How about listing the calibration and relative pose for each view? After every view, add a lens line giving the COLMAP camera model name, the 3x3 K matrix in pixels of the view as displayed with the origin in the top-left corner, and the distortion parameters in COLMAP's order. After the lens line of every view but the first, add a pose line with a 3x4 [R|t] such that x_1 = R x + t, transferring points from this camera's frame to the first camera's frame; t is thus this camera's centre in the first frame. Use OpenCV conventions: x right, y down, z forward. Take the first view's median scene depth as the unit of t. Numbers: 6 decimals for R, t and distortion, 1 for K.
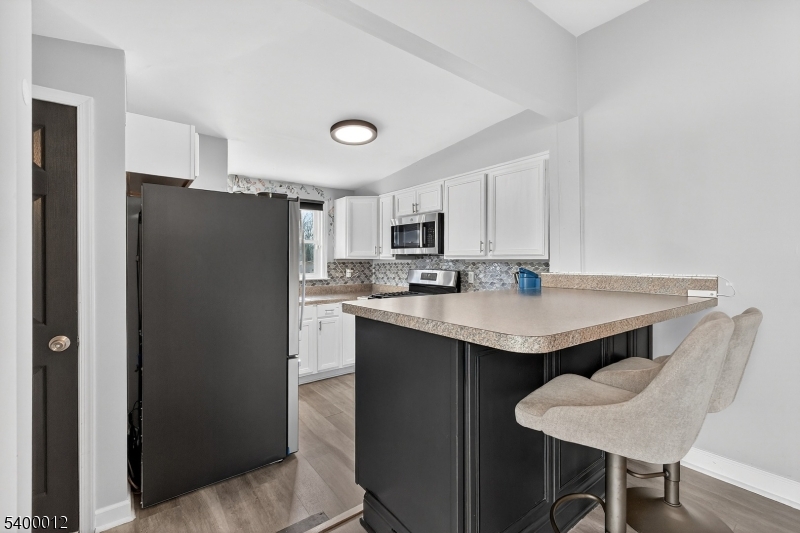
lens RADIAL K [[353.3, 0, 396.8], [0, 353.3, 262.9], [0, 0, 1]] dist [-0.001180, -0.000191]
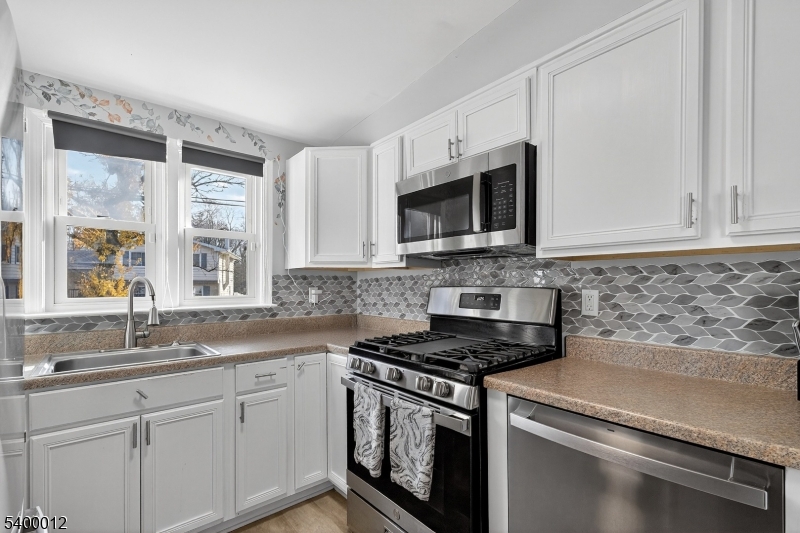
lens RADIAL K [[362.1, 0, 398.2], [0, 362.1, 287.6], [0, 0, 1]] dist [-0.000695, -0.000041]
pose [[0.998388, -0.000163, 0.056749, -0.040163], [0.000210, 1.000000, -0.000824, 0.018870], [-0.056749, 0.000834, 0.998388, 0.473420]]
